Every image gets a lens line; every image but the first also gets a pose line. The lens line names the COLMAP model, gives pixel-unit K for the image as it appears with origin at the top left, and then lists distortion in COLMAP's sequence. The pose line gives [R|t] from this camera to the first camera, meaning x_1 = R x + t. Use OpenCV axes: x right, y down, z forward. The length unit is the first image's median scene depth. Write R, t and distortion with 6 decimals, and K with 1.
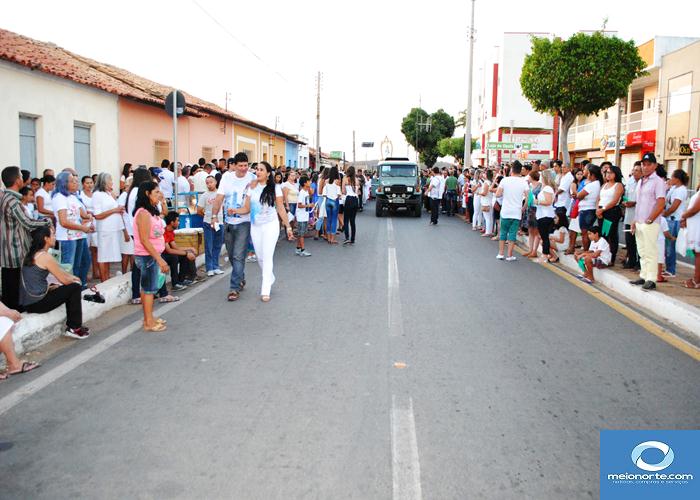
lens RADIAL K [[550.3, 0, 348.6], [0, 550.3, 249.4], [0, 0, 1]] dist [-0.092513, 0.015297]
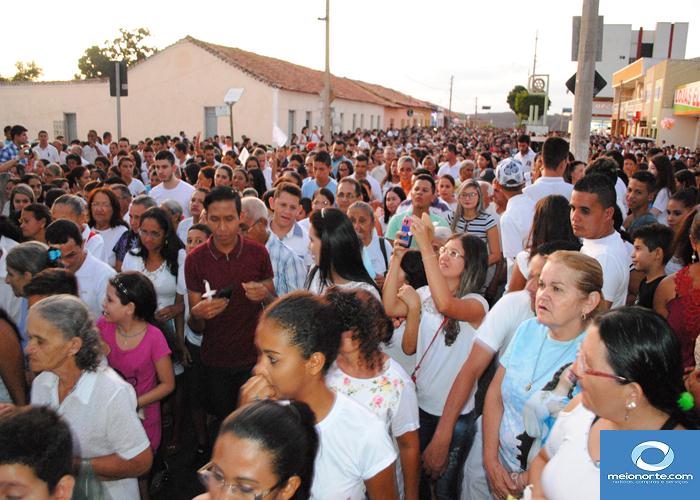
lens RADIAL K [[550.3, 0, 346.7], [0, 550.3, 242.4], [0, 0, 1]] dist [-0.092513, 0.015297]
pose [[0.972094, 0.067309, -0.224729, 0.113313], [-0.049361, 0.995195, 0.084557, 0.225667], [0.229341, -0.071104, 0.970746, -2.040824]]
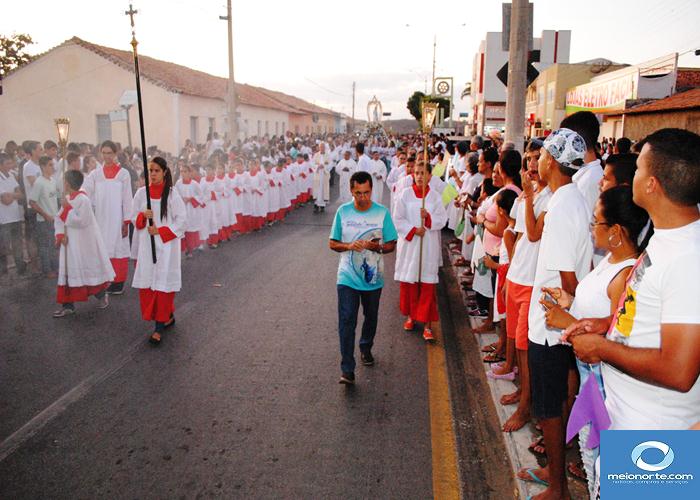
lens RADIAL K [[550.3, 0, 347.5], [0, 550.3, 242.1], [0, 0, 1]] dist [-0.092513, 0.015297]
pose [[0.998419, 0.011803, -0.054963, 0.073674], [-0.008378, 0.998033, 0.062127, 0.231235], [0.055588, -0.061568, 0.996554, -1.970231]]
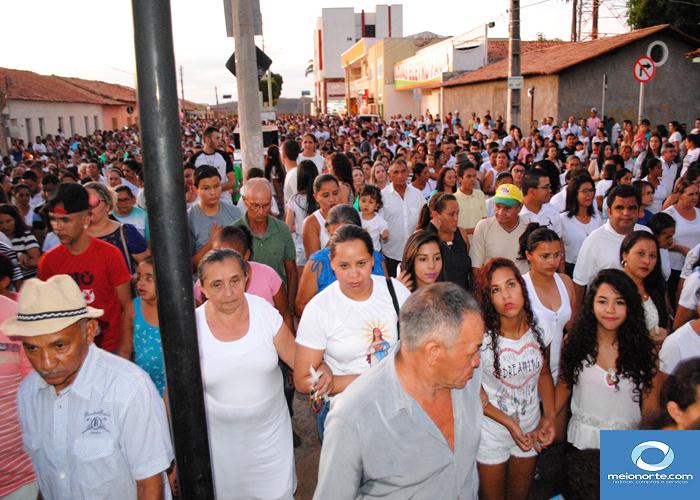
lens RADIAL K [[550.3, 0, 349.8], [0, 550.3, 243.3], [0, 0, 1]] dist [-0.092513, 0.015297]
pose [[0.977877, -0.095230, 0.186245, 0.223241], [0.075575, 0.991061, 0.109936, 0.199992], [-0.195050, -0.093428, 0.976333, -1.890986]]
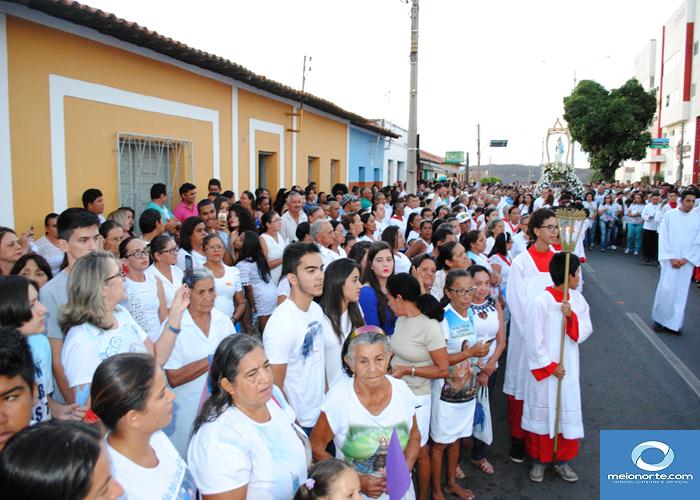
lens RADIAL K [[550.3, 0, 348.3], [0, 550.3, 254.1], [0, 0, 1]] dist [-0.092513, 0.015297]
pose [[0.979150, 0.020116, -0.202141, -0.047231], [-0.020343, 0.999793, 0.000959, -0.224142], [0.202118, 0.003173, 0.979356, 1.354661]]
